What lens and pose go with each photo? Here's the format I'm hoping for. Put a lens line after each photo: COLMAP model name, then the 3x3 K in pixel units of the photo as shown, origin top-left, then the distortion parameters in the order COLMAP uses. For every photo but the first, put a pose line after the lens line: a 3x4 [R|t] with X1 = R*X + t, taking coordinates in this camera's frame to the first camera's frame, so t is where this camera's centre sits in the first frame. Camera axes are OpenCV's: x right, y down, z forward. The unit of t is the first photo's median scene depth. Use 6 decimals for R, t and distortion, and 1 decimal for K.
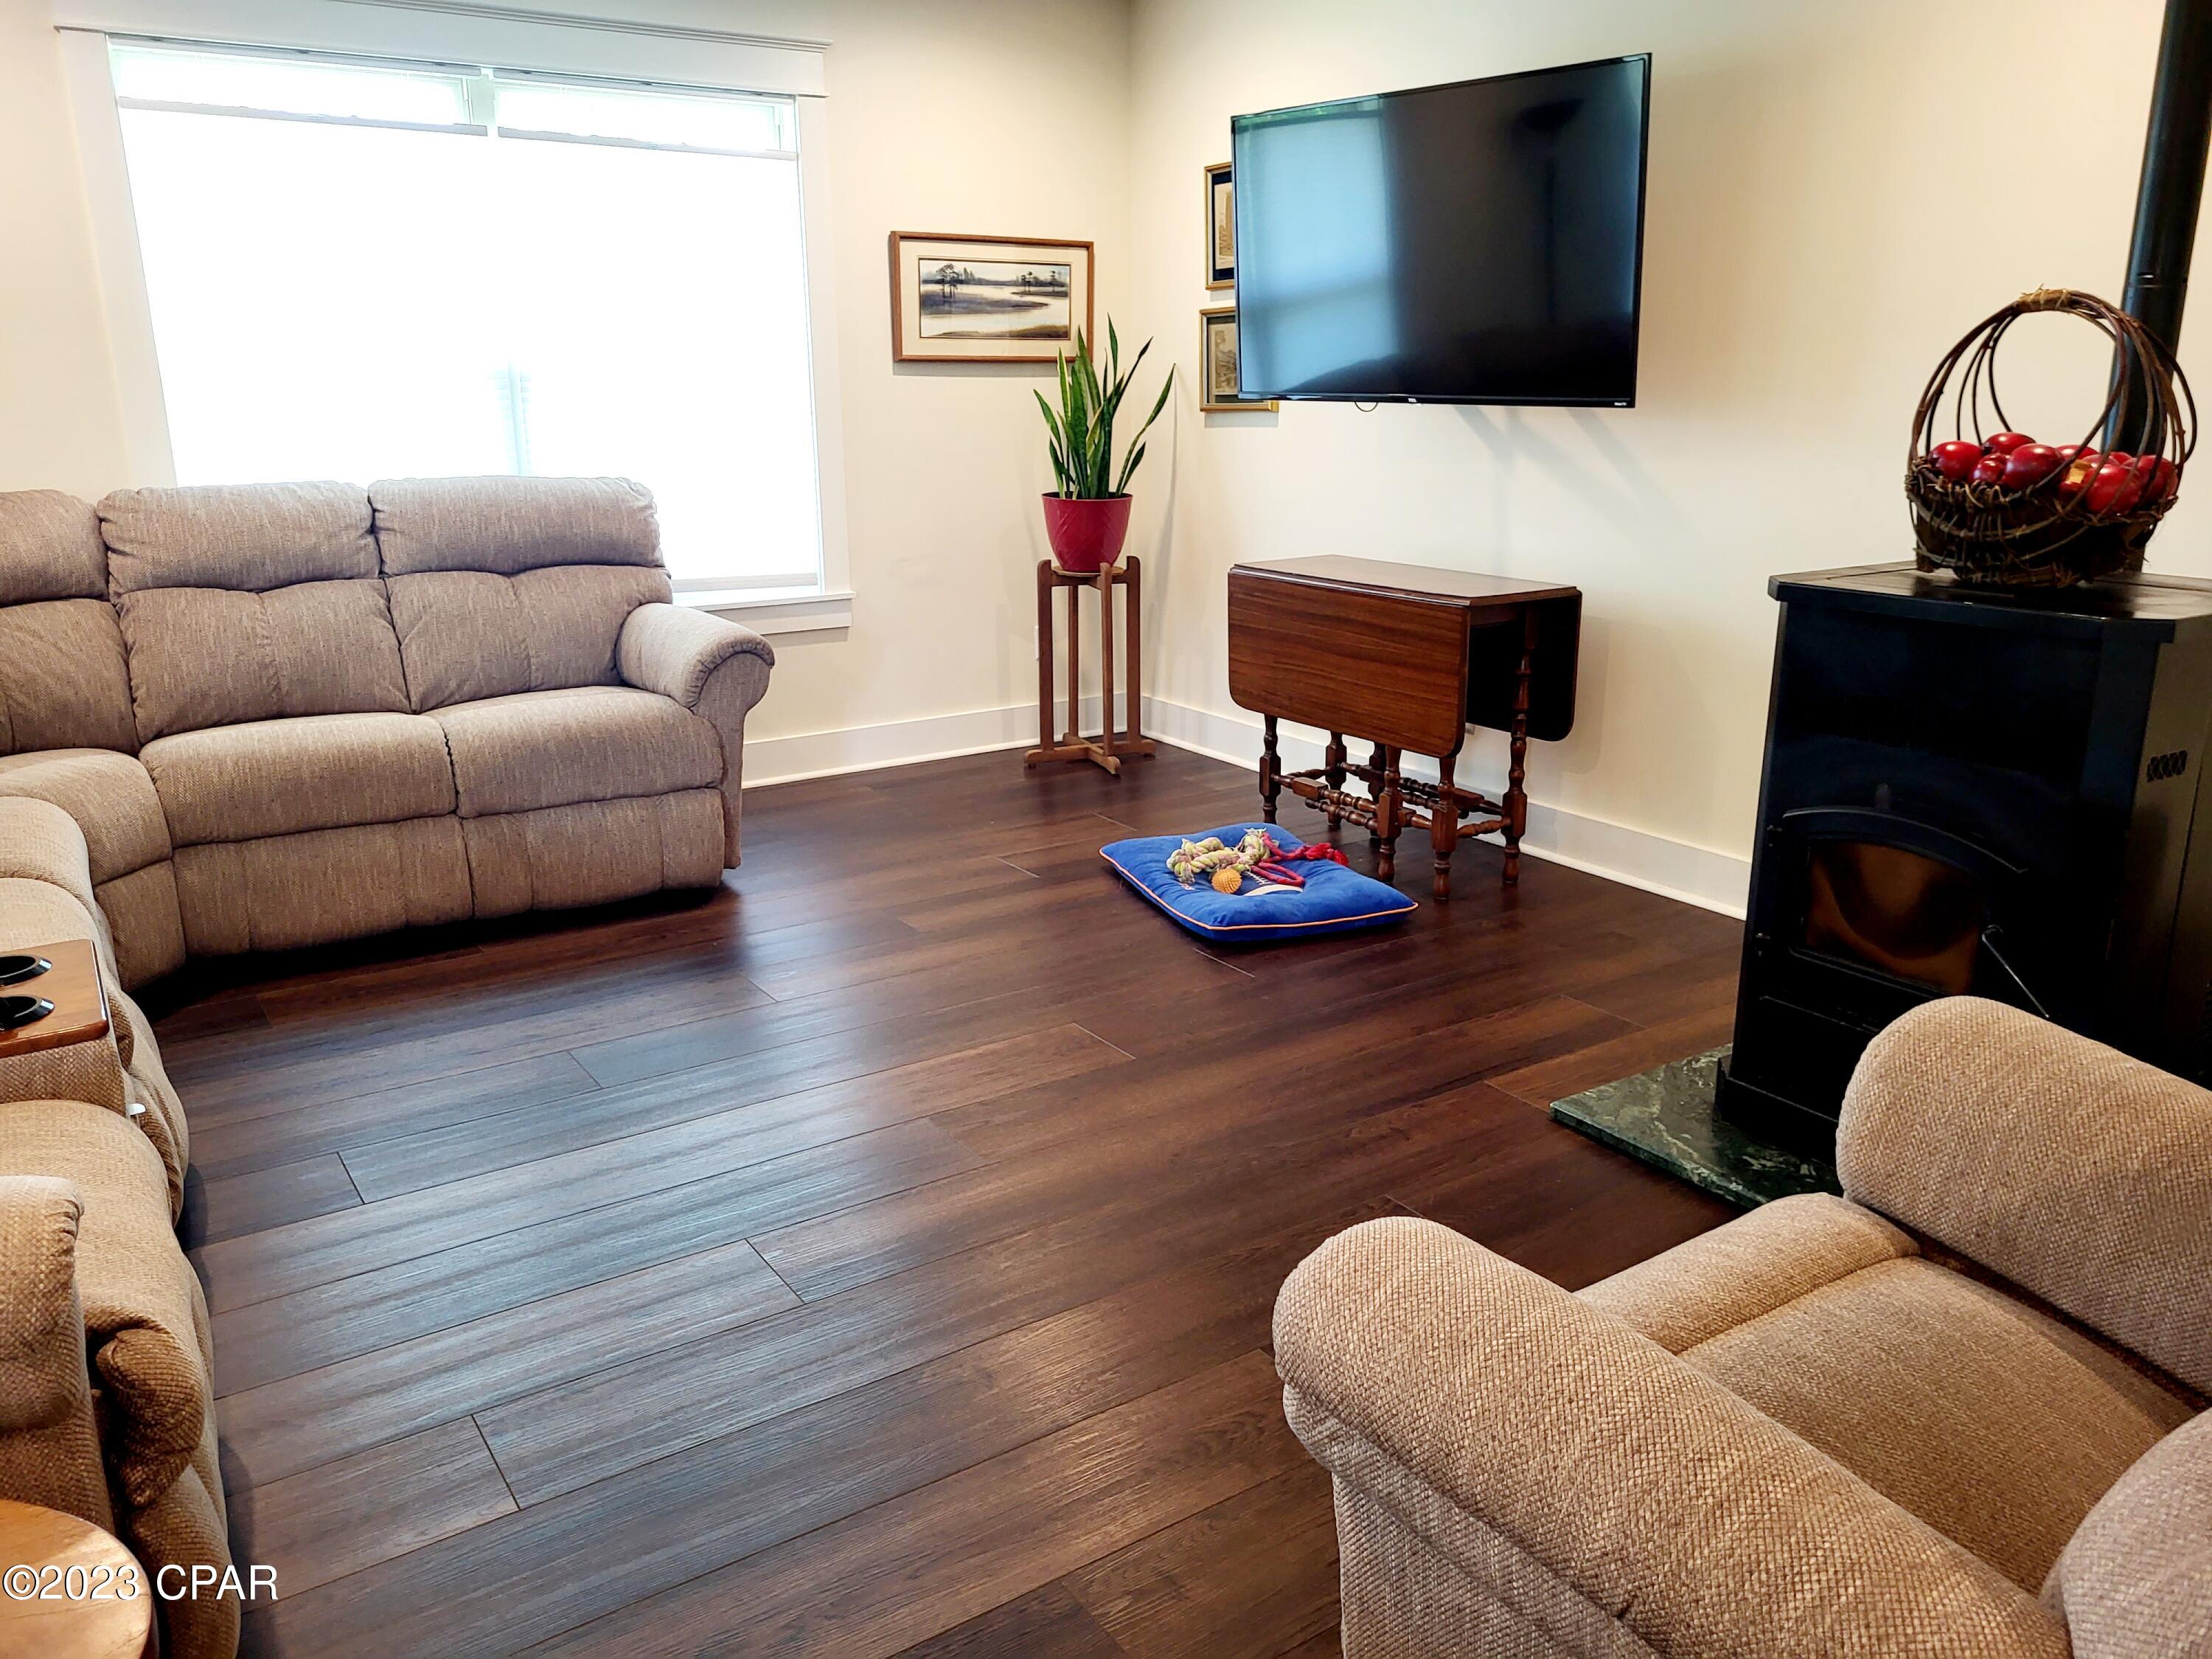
lens RADIAL K [[1676.5, 0, 1087.2], [0, 1676.5, 832.8], [0, 0, 1]] dist [0.058336, -0.034070]
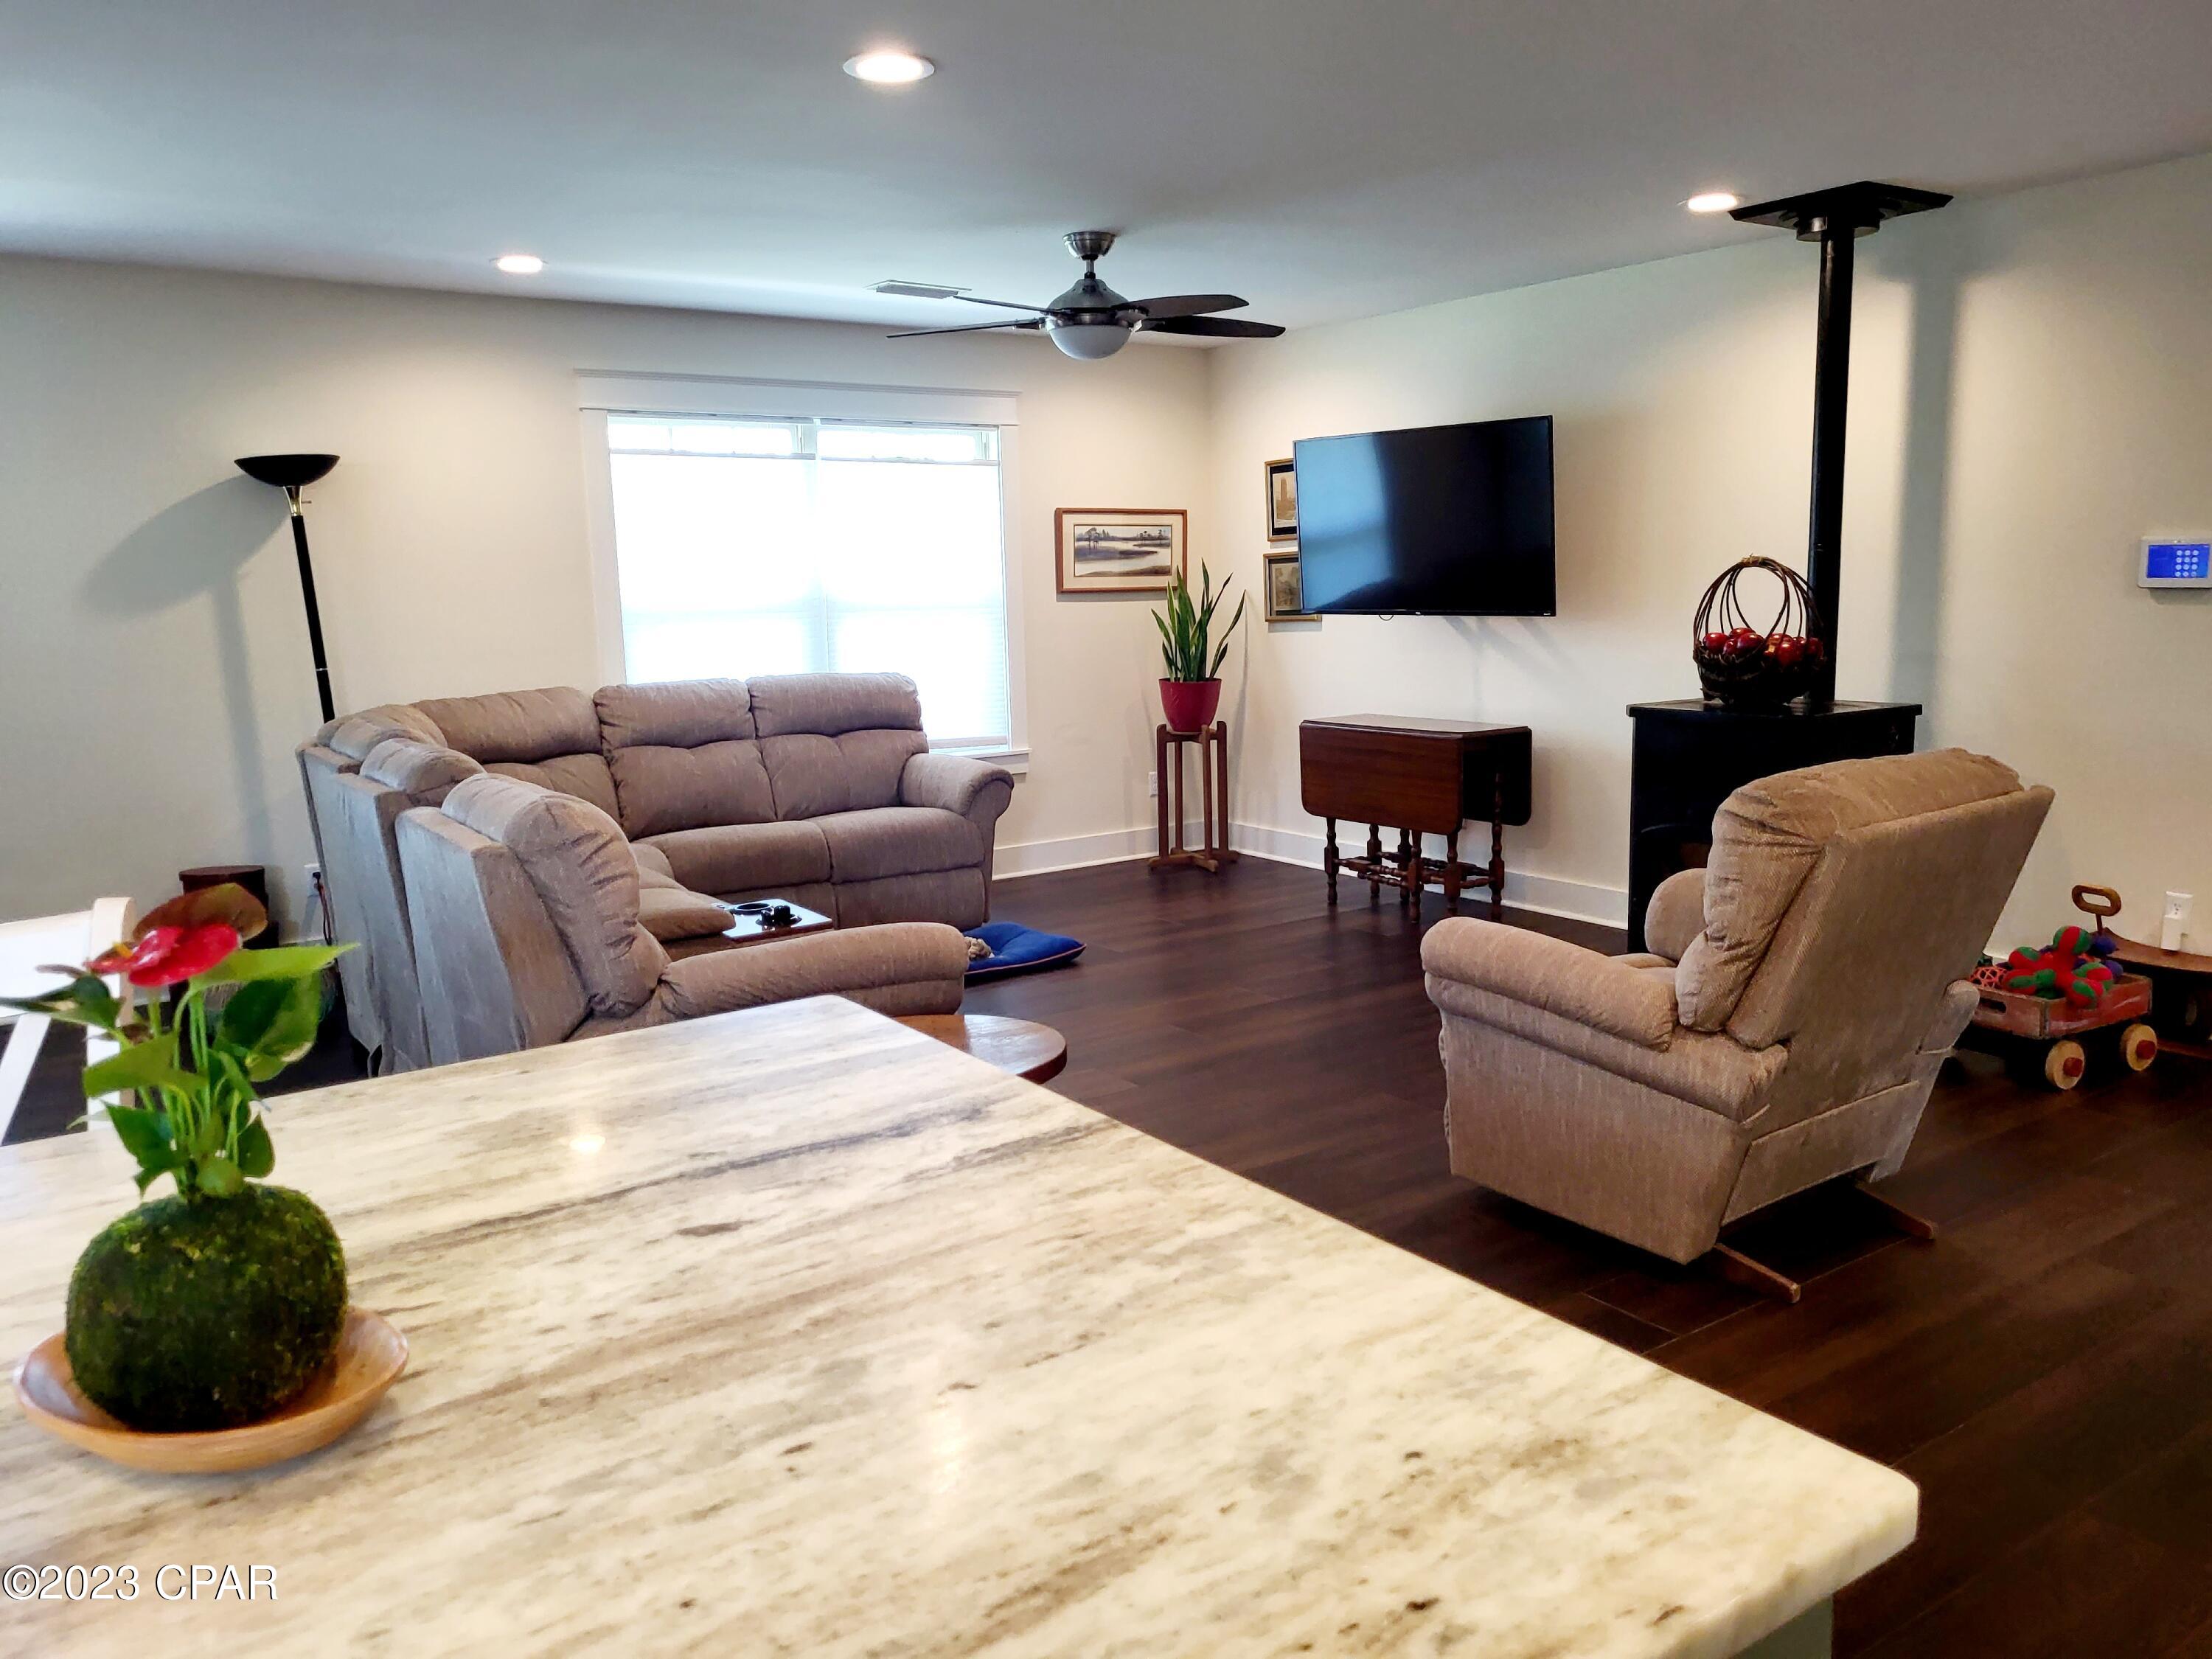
lens RADIAL K [[1670.1, 0, 1105.1], [0, 1670.1, 817.4], [0, 0, 1]] dist [0.053389, -0.045577]
pose [[0.999474, -0.021632, 0.024180, -0.128364], [0.024545, 0.991532, -0.127524, 0.114069], [-0.021216, 0.128050, 0.991541, -0.474452]]
